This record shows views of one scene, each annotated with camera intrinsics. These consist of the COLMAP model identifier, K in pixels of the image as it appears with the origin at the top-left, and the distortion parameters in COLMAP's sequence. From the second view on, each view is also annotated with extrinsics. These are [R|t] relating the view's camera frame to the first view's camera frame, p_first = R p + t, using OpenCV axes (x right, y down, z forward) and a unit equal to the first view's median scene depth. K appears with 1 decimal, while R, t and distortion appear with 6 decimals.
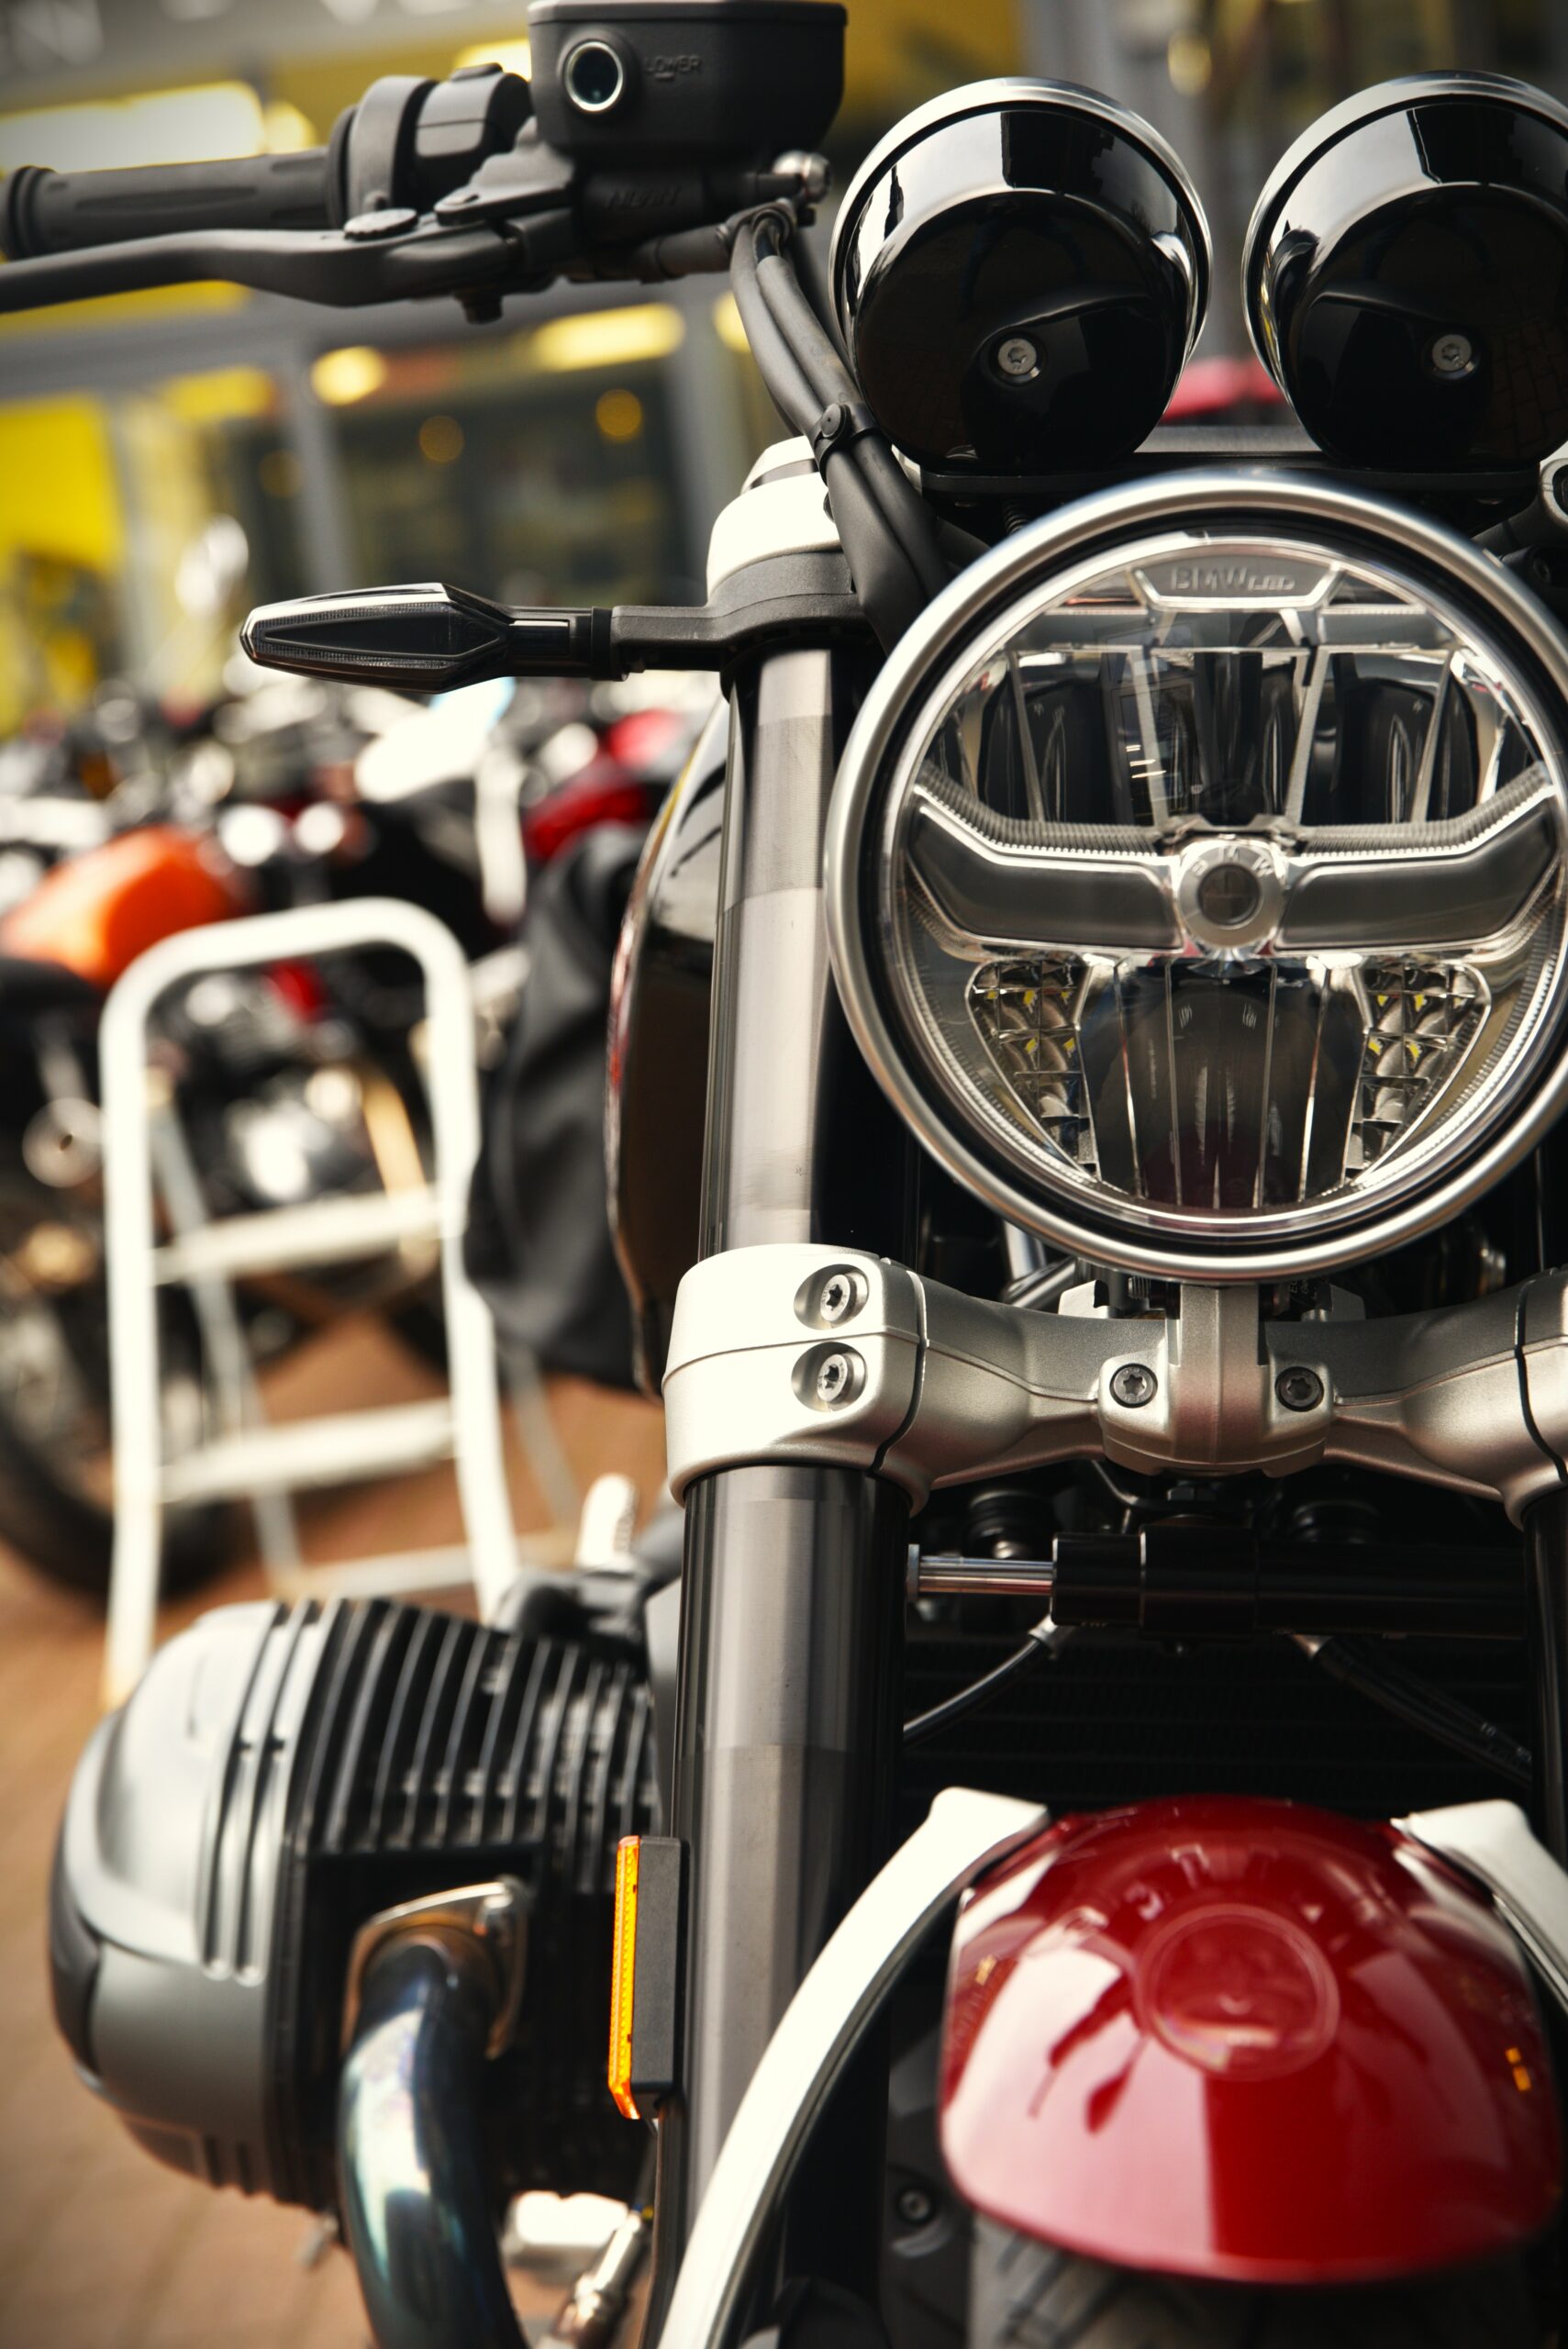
lens RADIAL K [[4600.8, 0, 784.0], [0, 4600.8, 1174.5], [0, 0, 1]] dist [0.227457, -0.469131]
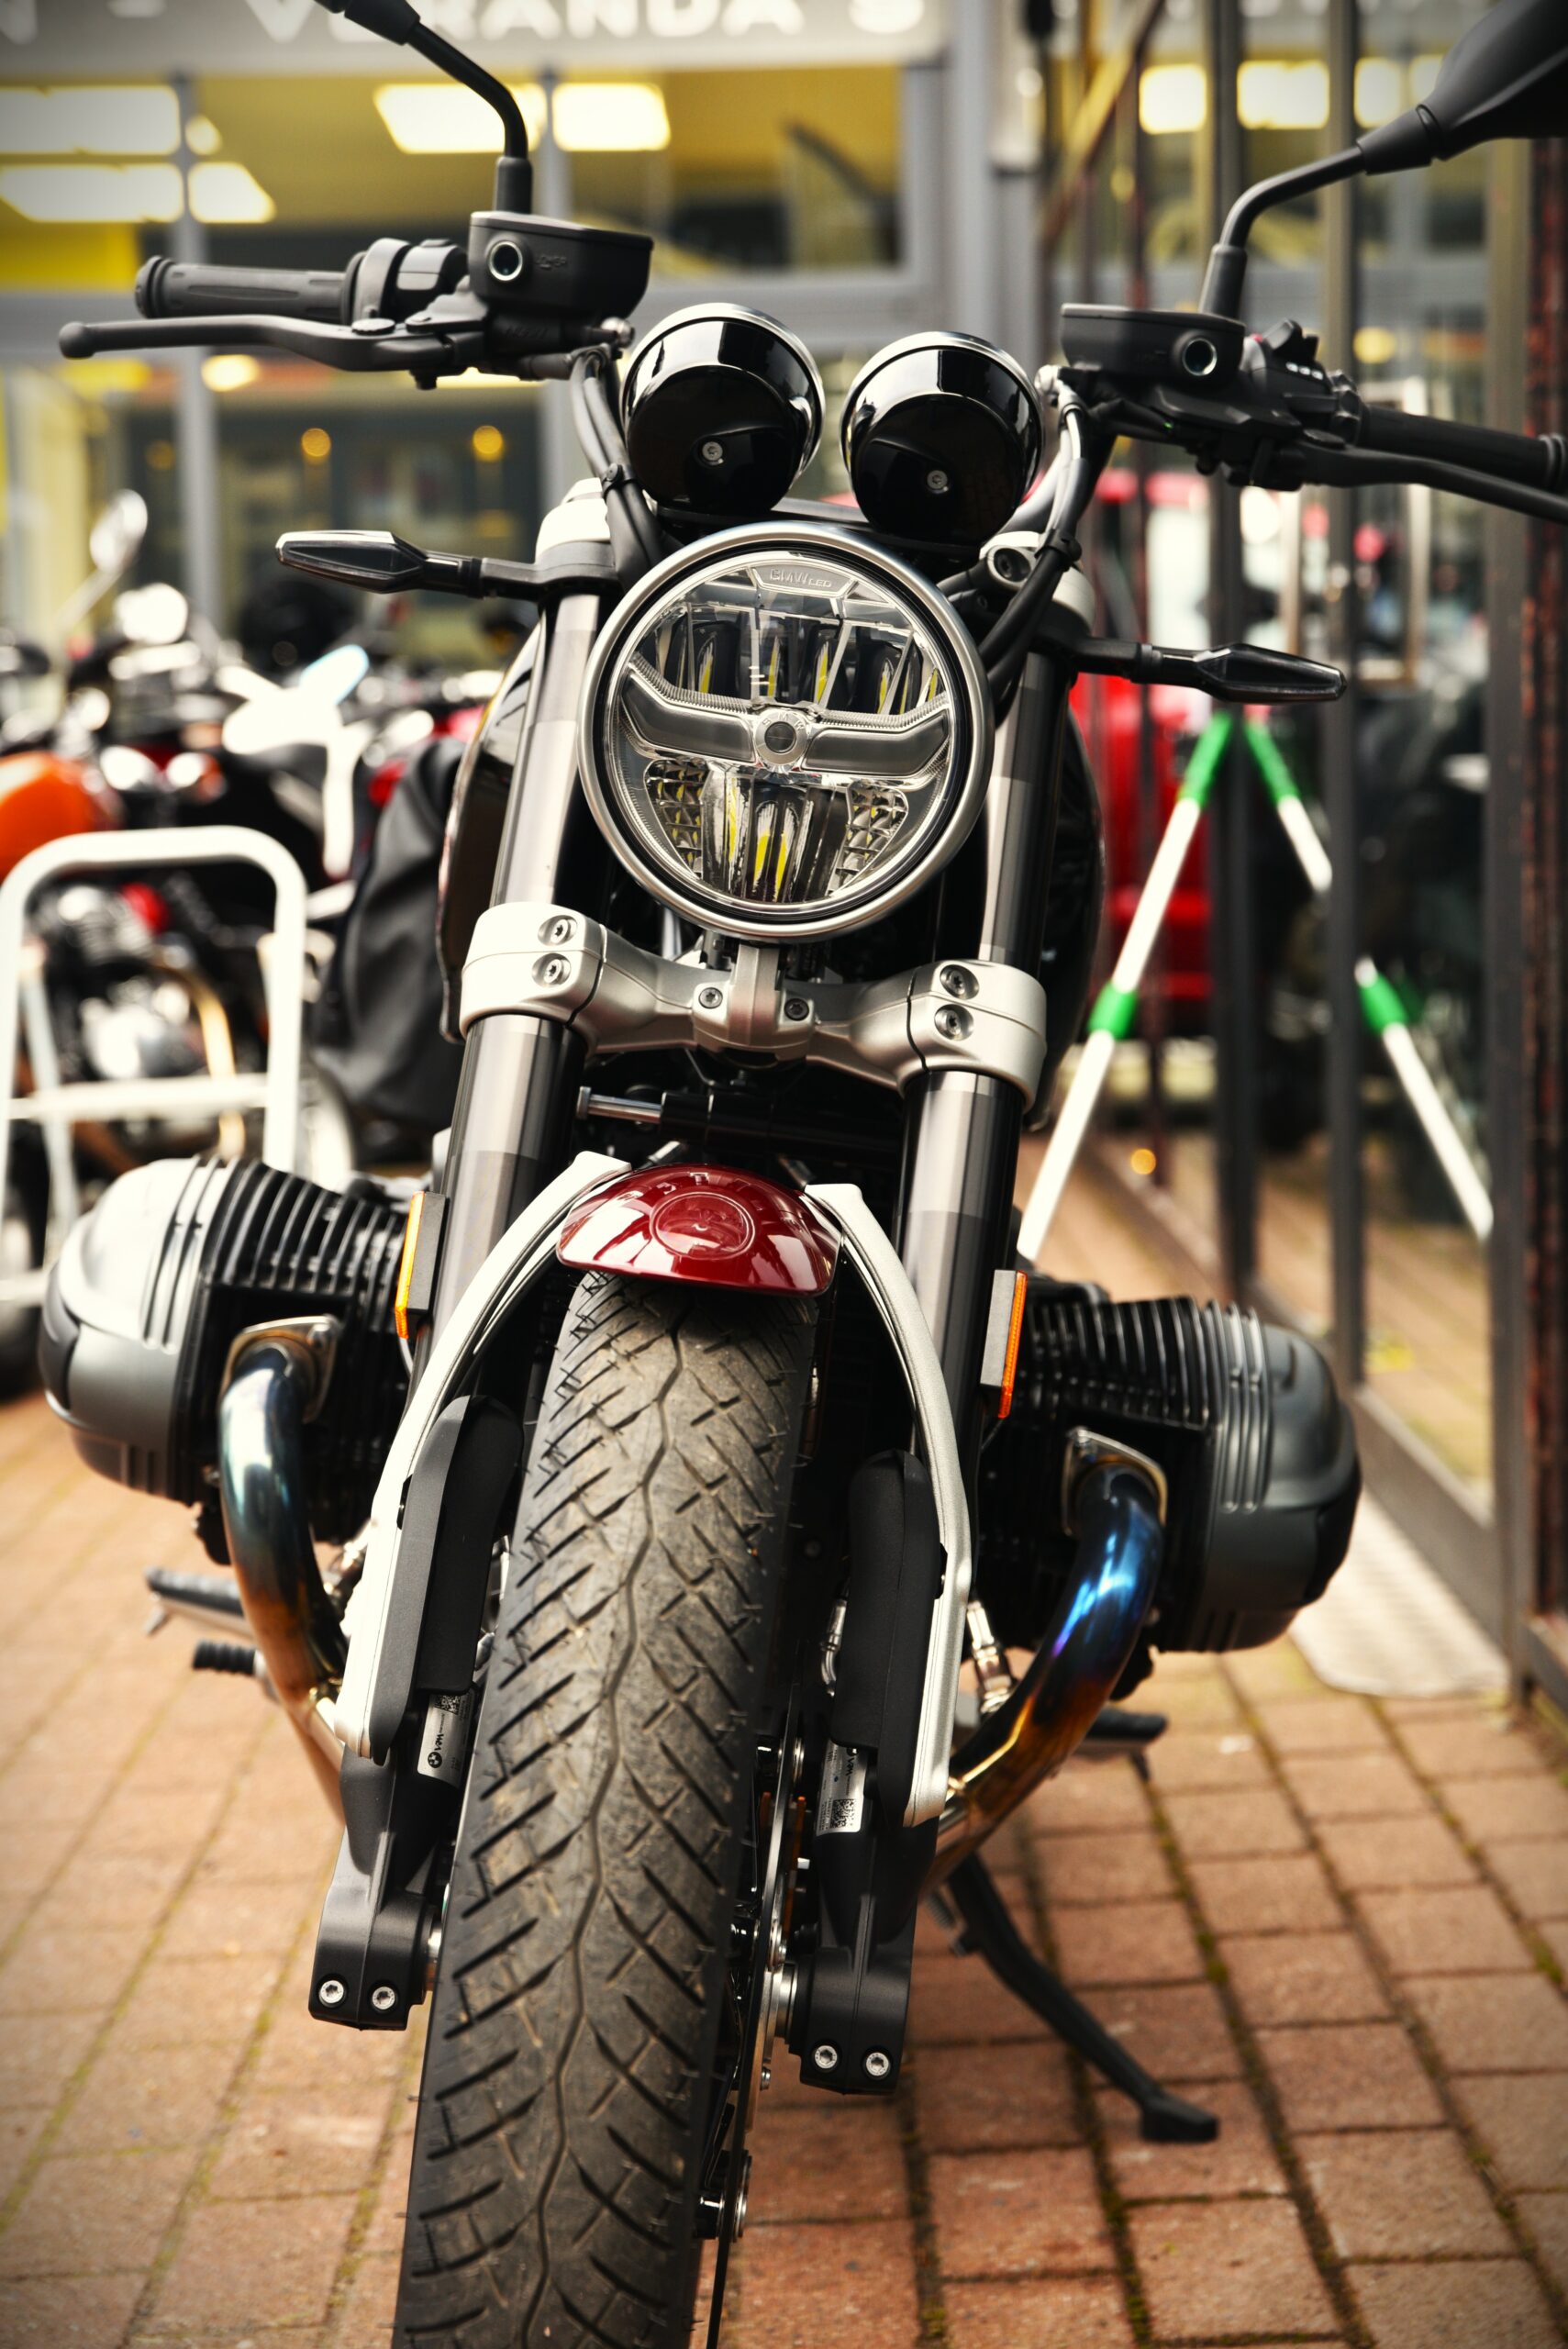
lens RADIAL K [[4600.8, 0, 784.0], [0, 4600.8, 1174.5], [0, 0, 1]] dist [0.227457, -0.469131]
pose [[0.992049, 0.116774, 0.046939, 0.022951], [-0.116239, 0.993123, -0.013969, 0.127223], [-0.048247, 0.008402, 0.998800, -0.805210]]
